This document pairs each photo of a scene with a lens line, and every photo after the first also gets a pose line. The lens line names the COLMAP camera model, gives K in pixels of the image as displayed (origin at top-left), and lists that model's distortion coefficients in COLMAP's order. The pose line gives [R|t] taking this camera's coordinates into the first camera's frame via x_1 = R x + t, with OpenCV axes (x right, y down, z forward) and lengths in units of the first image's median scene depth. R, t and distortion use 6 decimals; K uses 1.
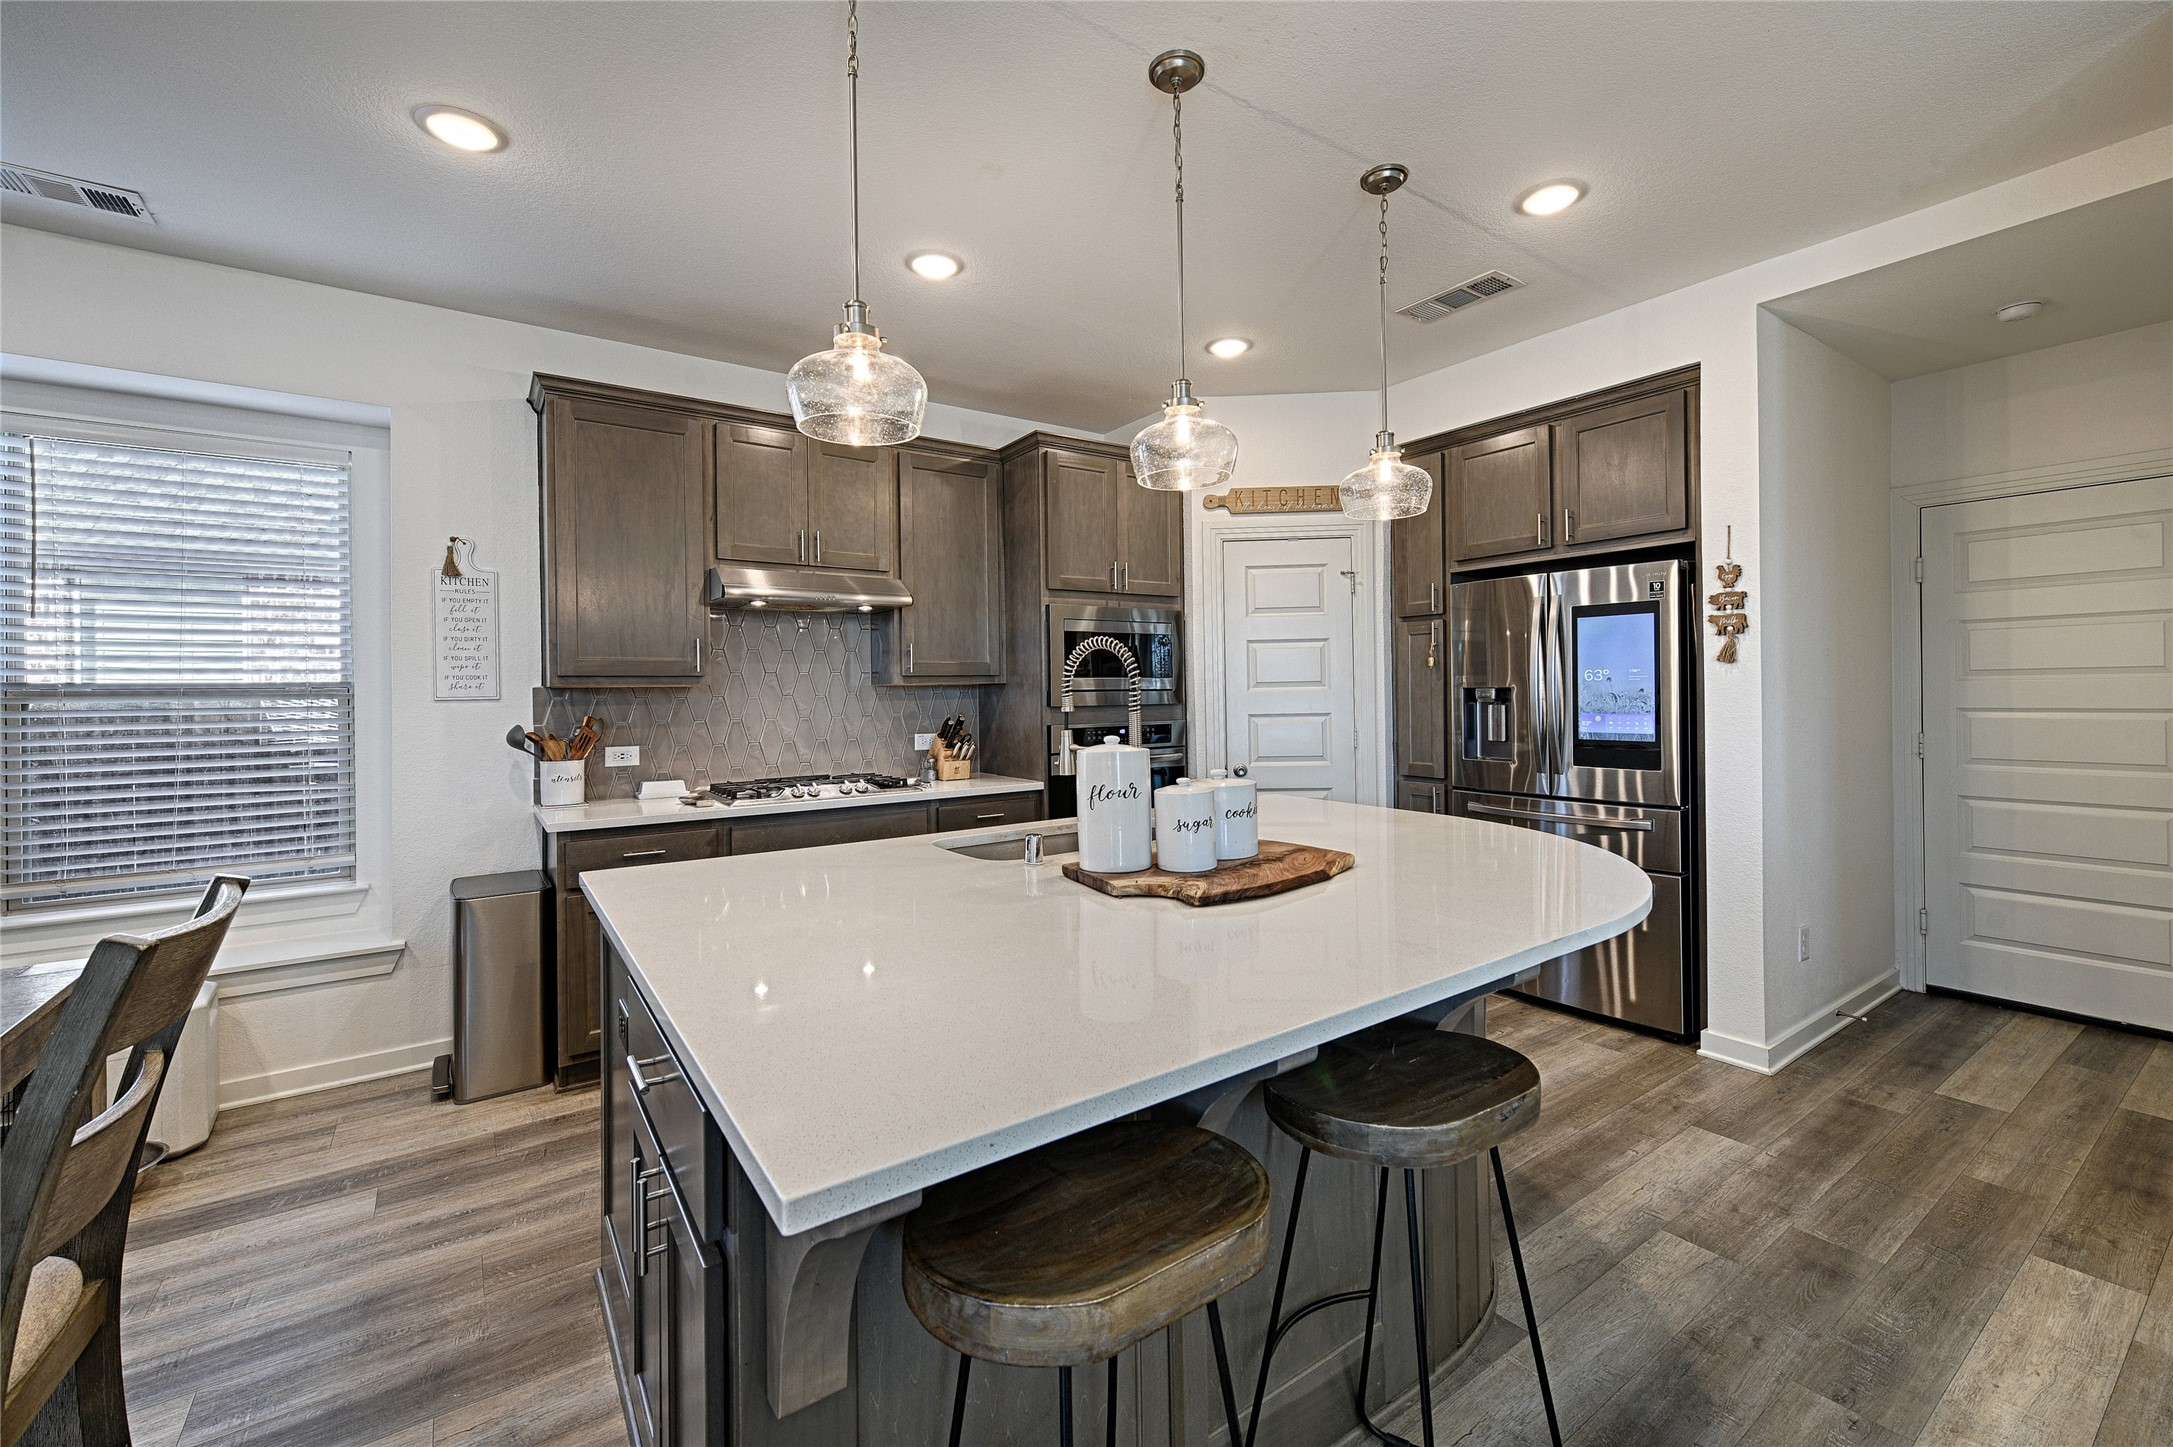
lens RADIAL K [[872.9, 0, 1113.7], [0, 872.9, 690.3], [0, 0, 1]] dist [0.006990, -0.000430]
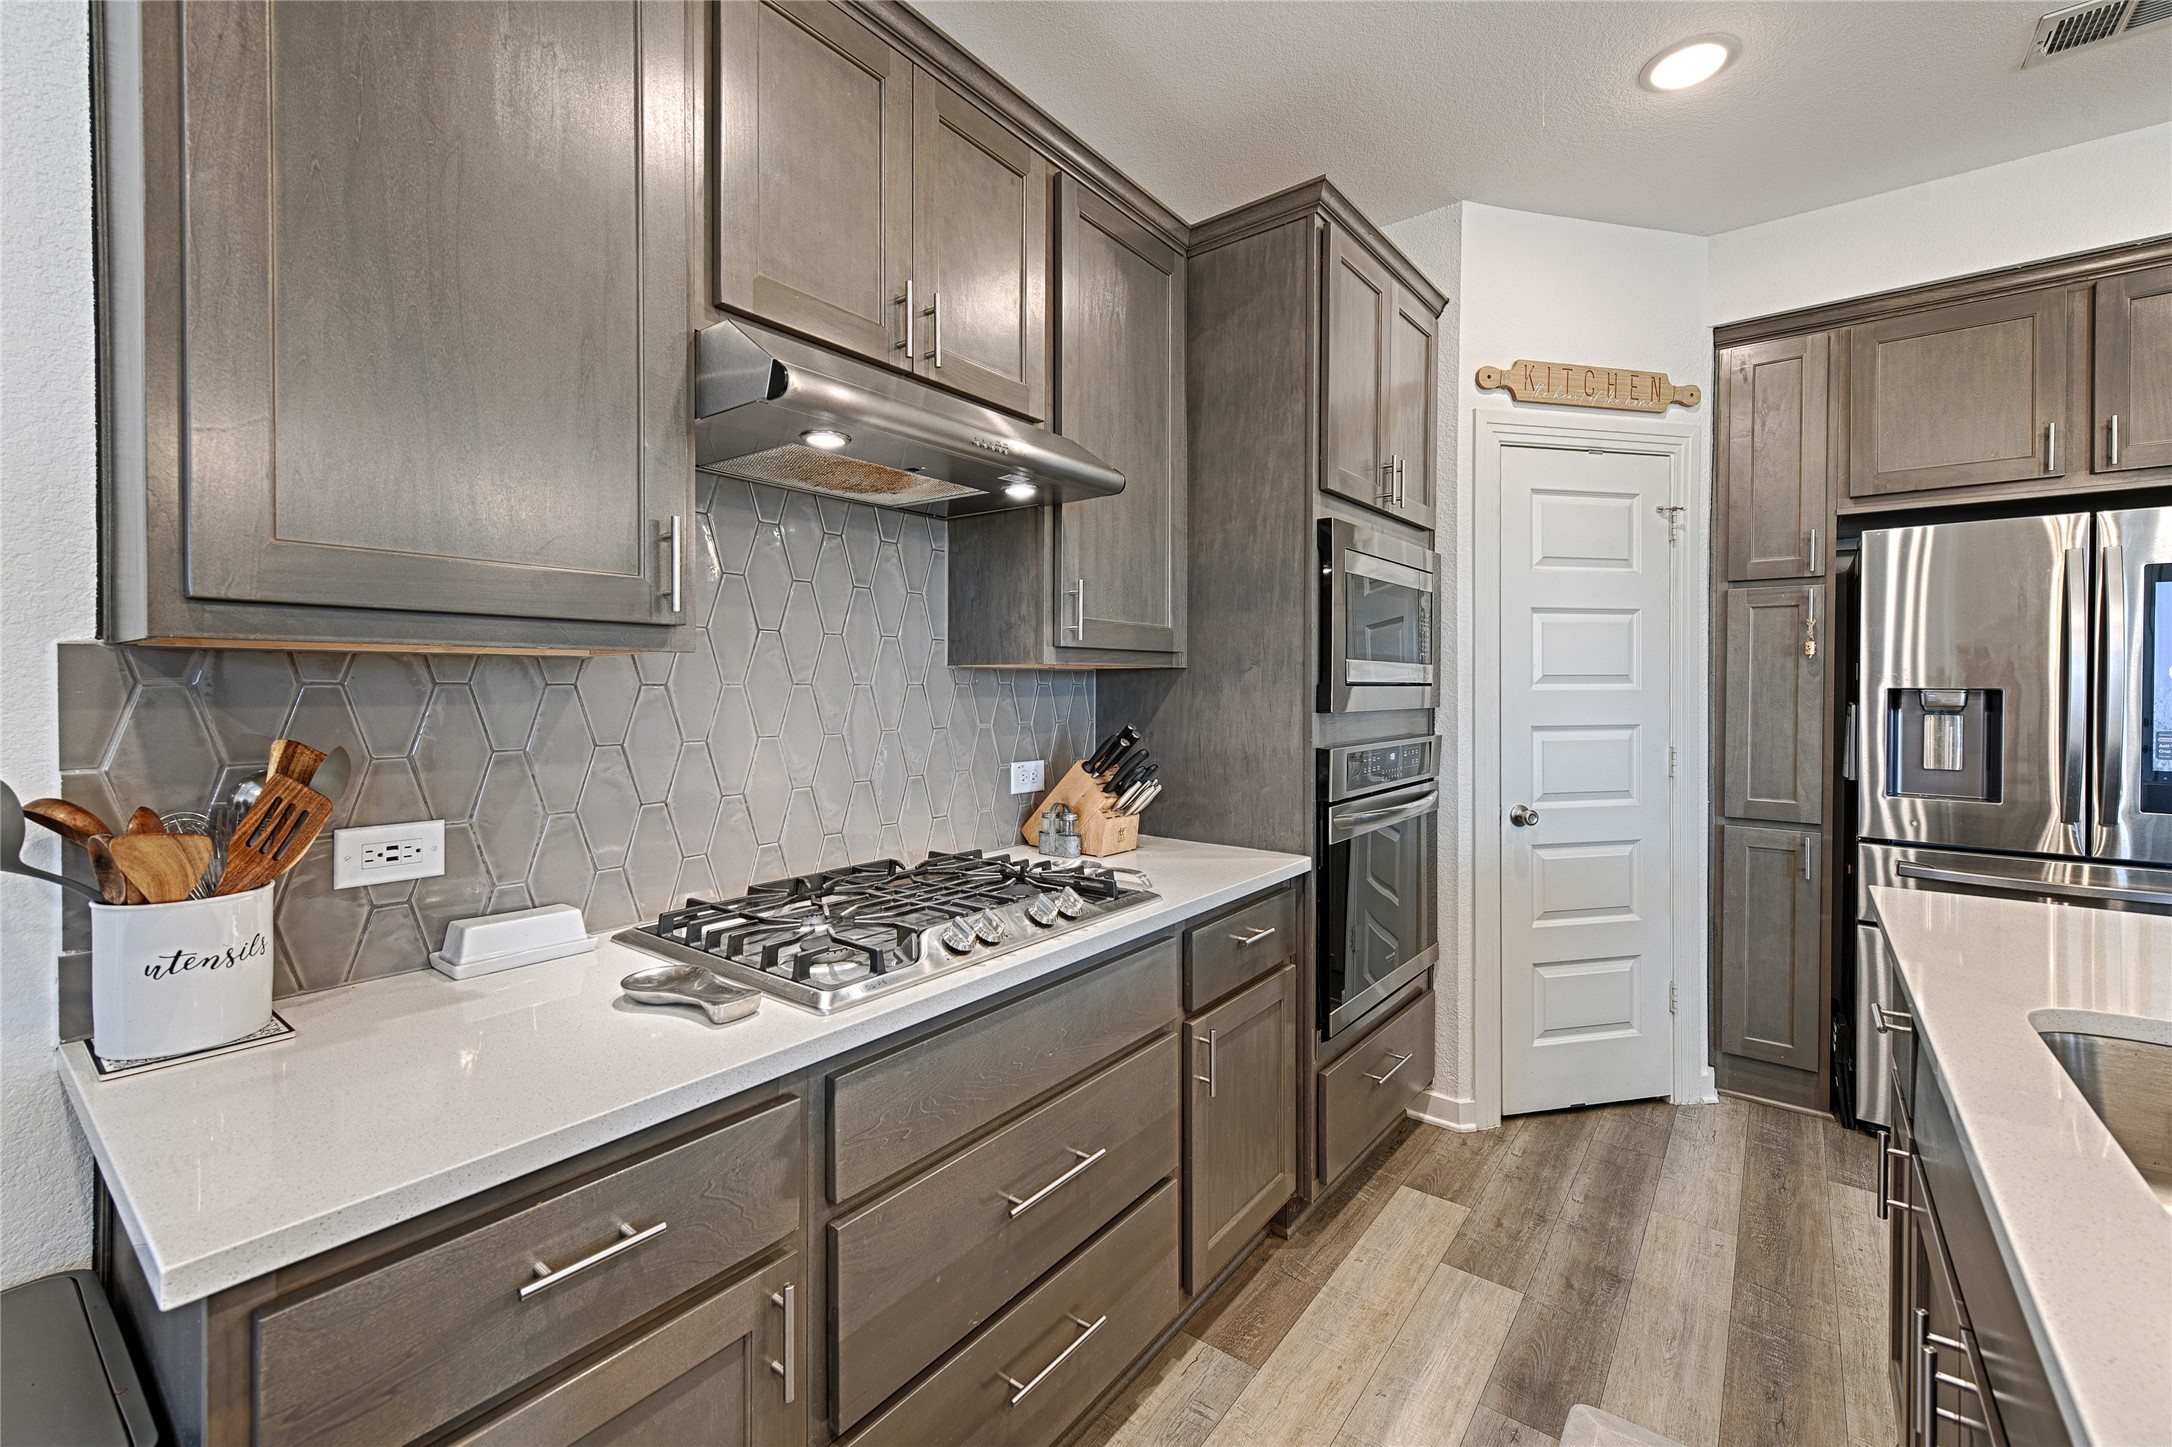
lens RADIAL K [[872.5, 0, 1085.4], [0, 872.5, 694.2], [0, 0, 1]] dist [0.006990, -0.000430]
pose [[0.959585, 0.012213, 0.281155, -0.397475], [-0.014795, 0.999866, 0.007063, 0.006204], [-0.281031, -0.010937, 0.959636, 0.592417]]
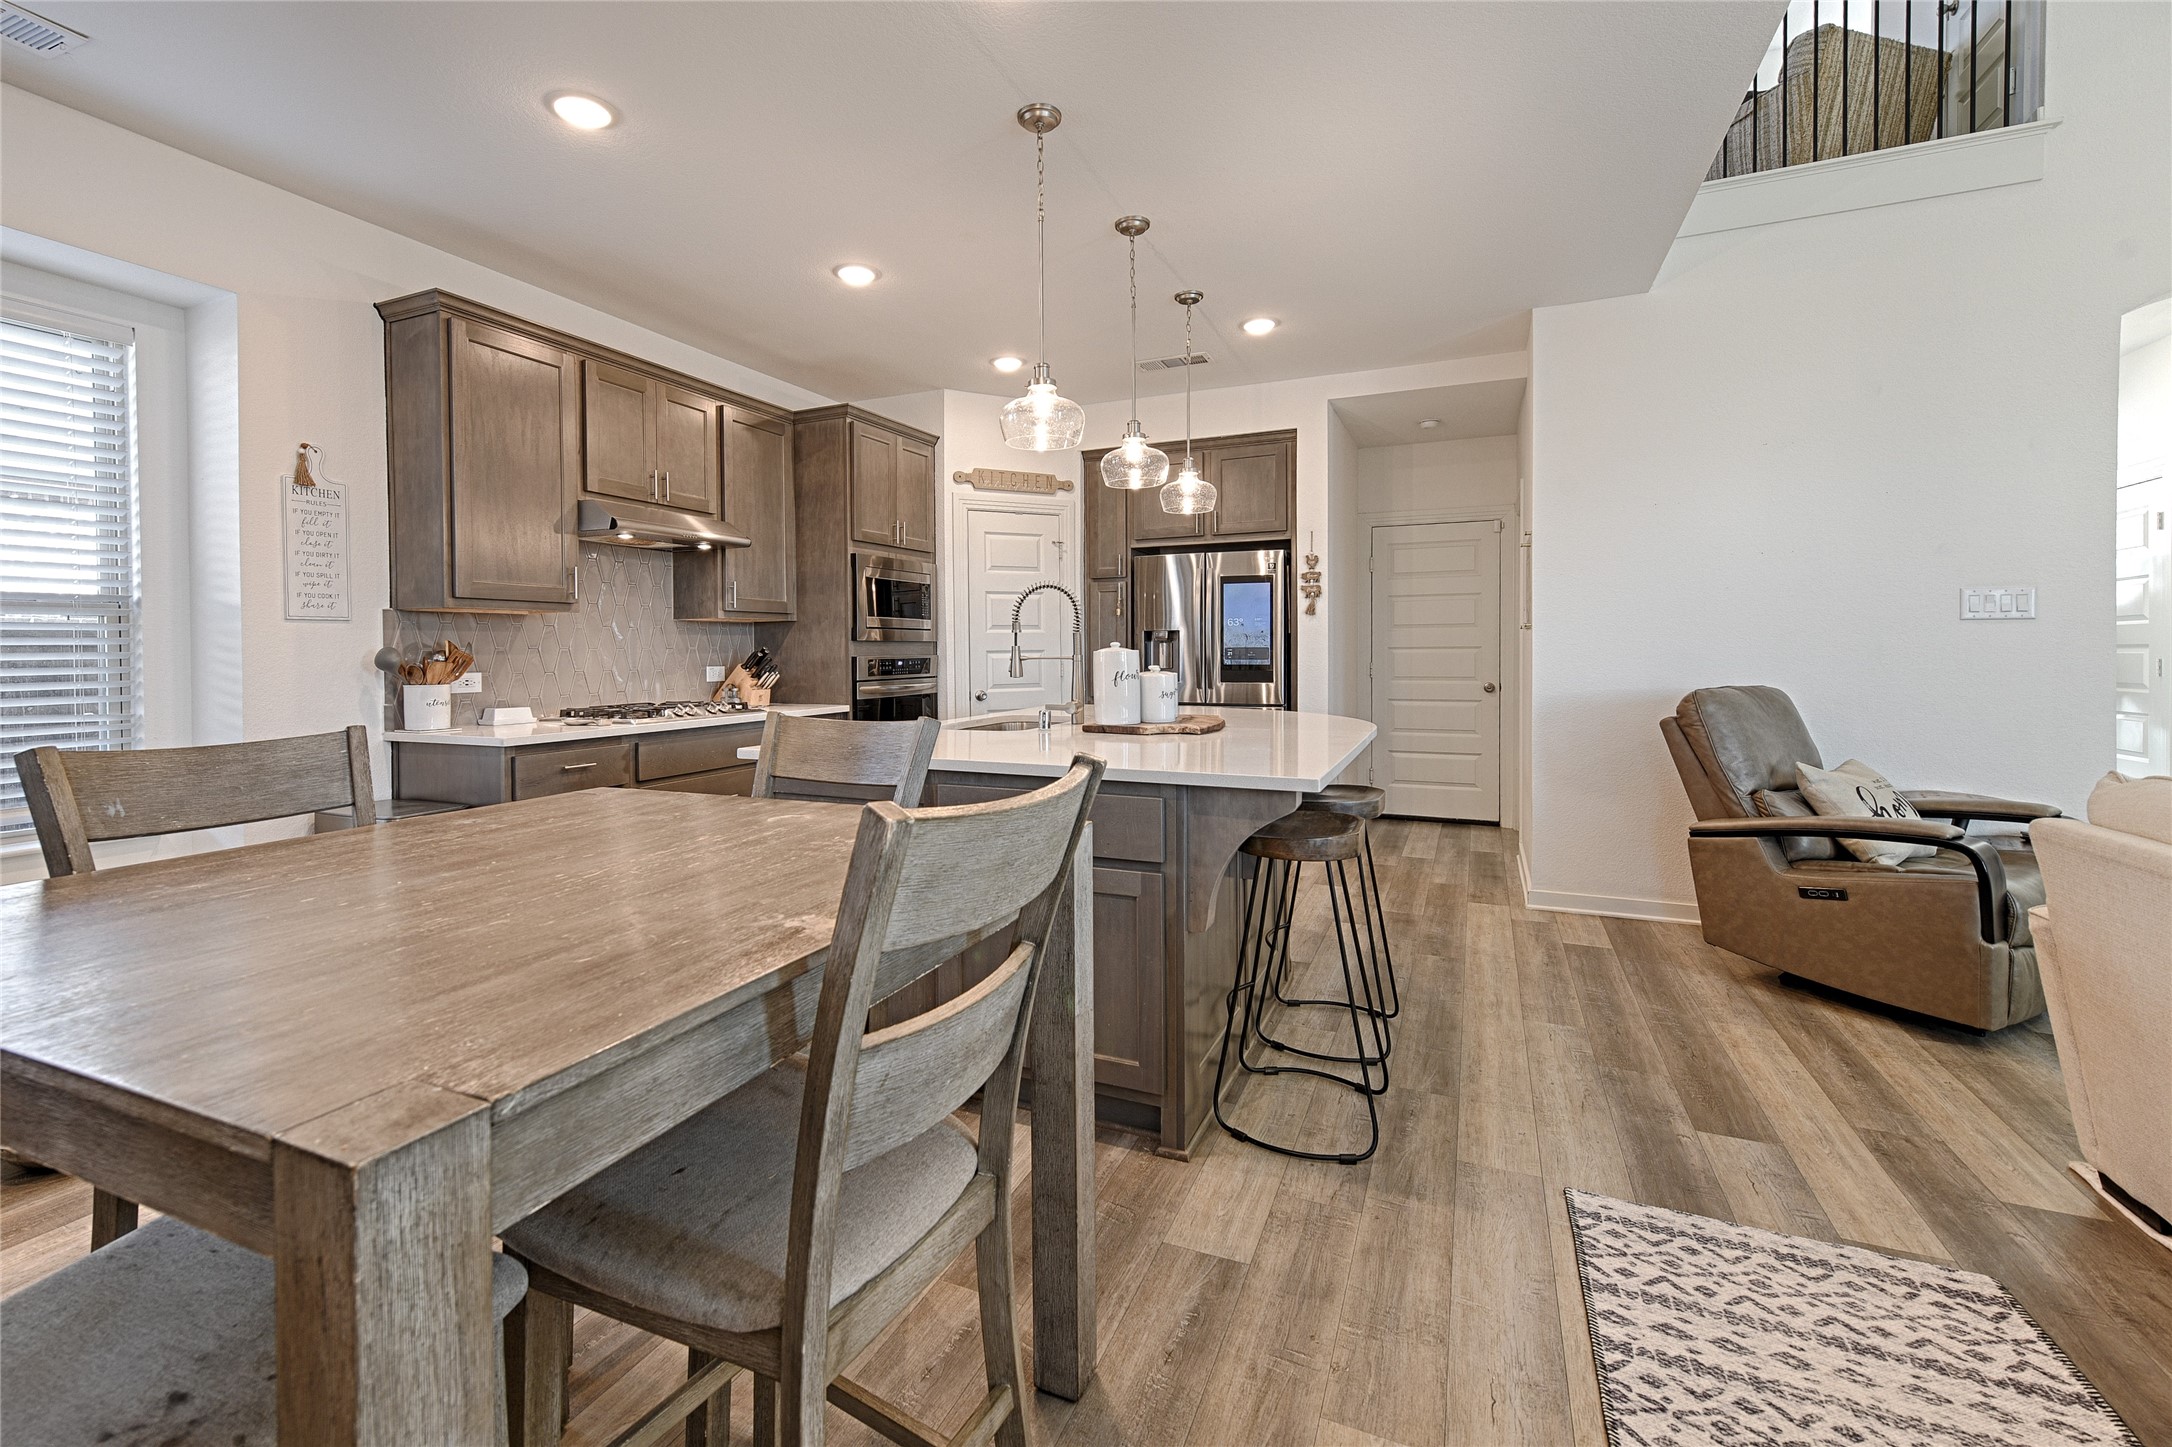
lens RADIAL K [[911.1, 0, 1044.6], [0, 911.1, 660.7], [0, 0, 1]] dist [0.004026, -0.000107]
pose [[0.869839, 0.001974, 0.493332, -0.502356], [-0.005272, 0.999972, 0.005293, 0.041524], [-0.493308, -0.007205, 0.869825, -0.208007]]
